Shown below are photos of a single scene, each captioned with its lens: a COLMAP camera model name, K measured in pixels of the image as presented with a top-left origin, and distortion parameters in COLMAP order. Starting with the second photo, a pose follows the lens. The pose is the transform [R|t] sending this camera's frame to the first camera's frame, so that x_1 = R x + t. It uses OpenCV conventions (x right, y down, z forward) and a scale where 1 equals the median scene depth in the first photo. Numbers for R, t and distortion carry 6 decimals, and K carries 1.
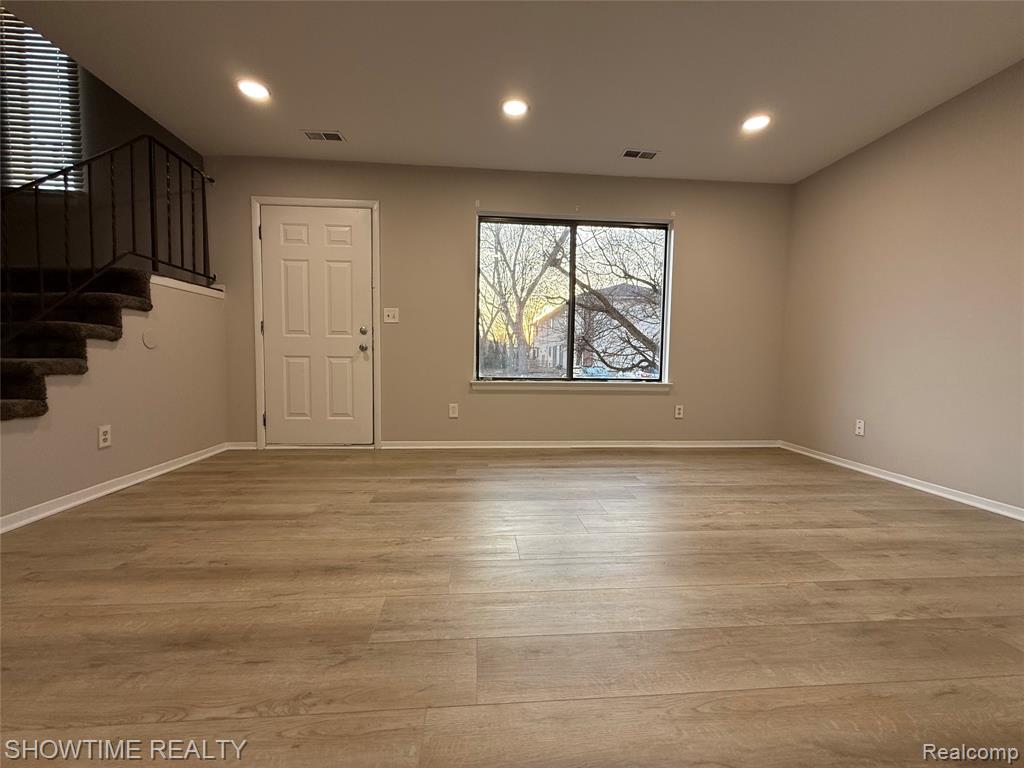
lens RADIAL K [[410.0, 0, 512.0], [0, 410.0, 384.0], [0, 0, 1]] dist [0.000909, -0.000476]
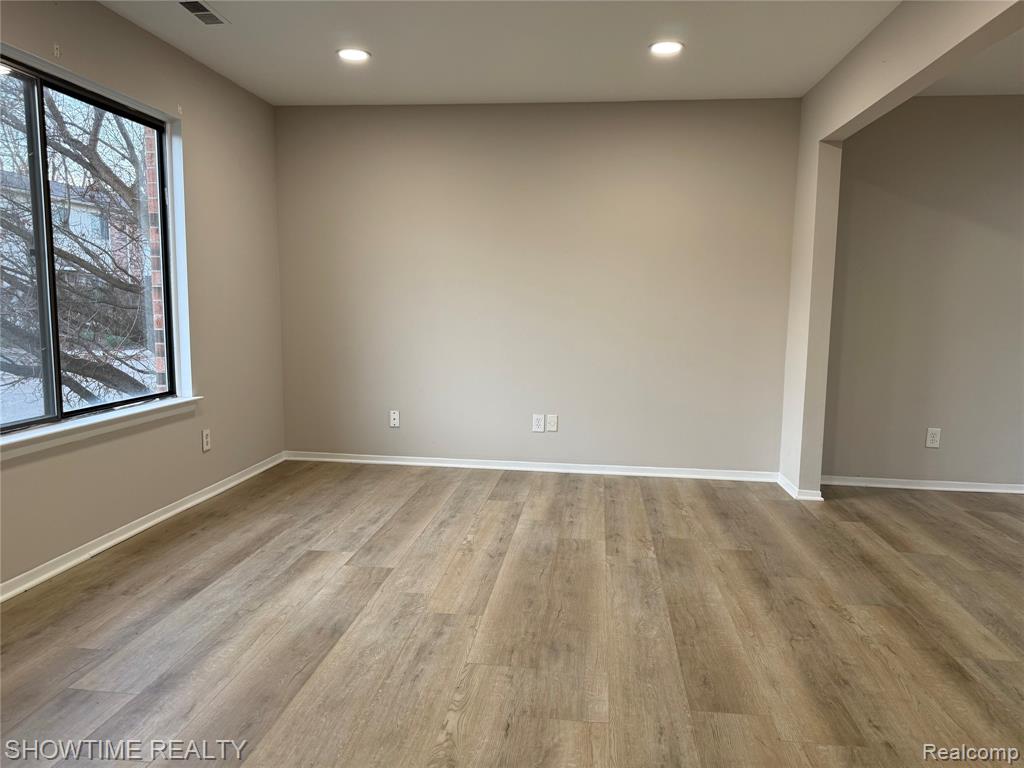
lens RADIAL K [[714.9, 0, 510.3], [0, 714.9, 390.0], [0, 0, 1]] dist [0.095291, -0.138218]
pose [[0.202183, -0.131331, 0.970502, -0.909873], [0.048586, 0.991093, 0.123995, -0.199438], [-0.978142, 0.022083, 0.206763, 0.531842]]
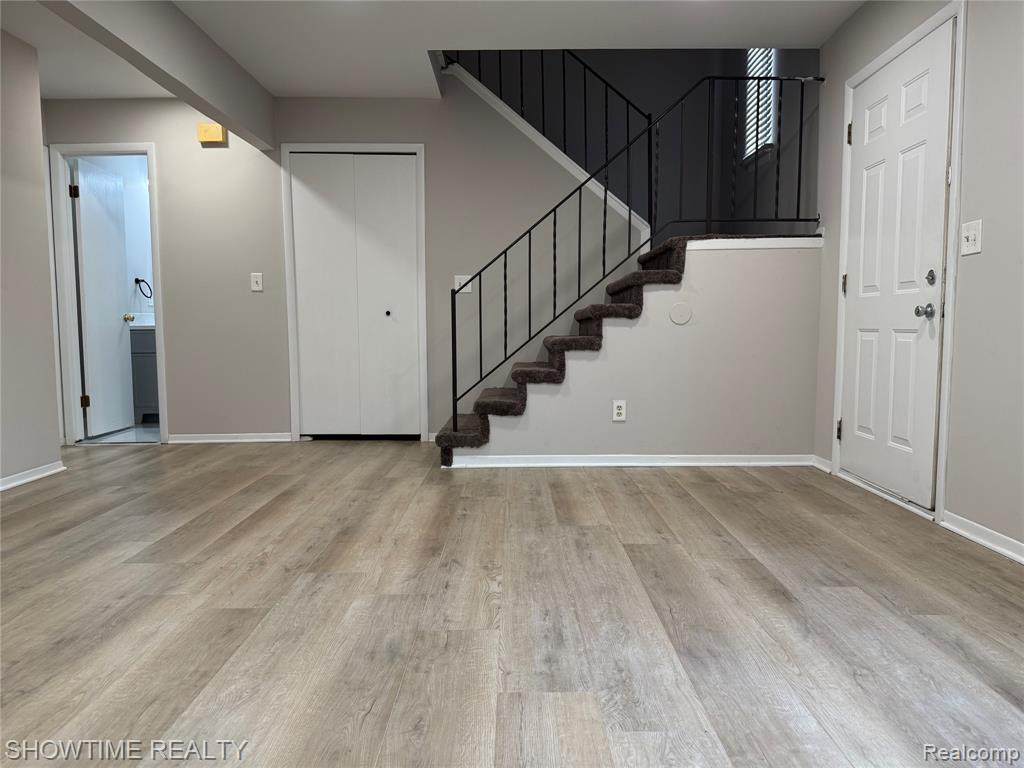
lens RADIAL K [[714.9, 0, 510.3], [0, 714.9, 390.0], [0, 0, 1]] dist [0.095291, -0.138218]
pose [[-0.082030, 0.077111, -0.993642, 0.844698], [-0.055048, 0.995130, 0.081771, -0.059046], [0.995108, 0.061405, -0.077386, 0.871477]]
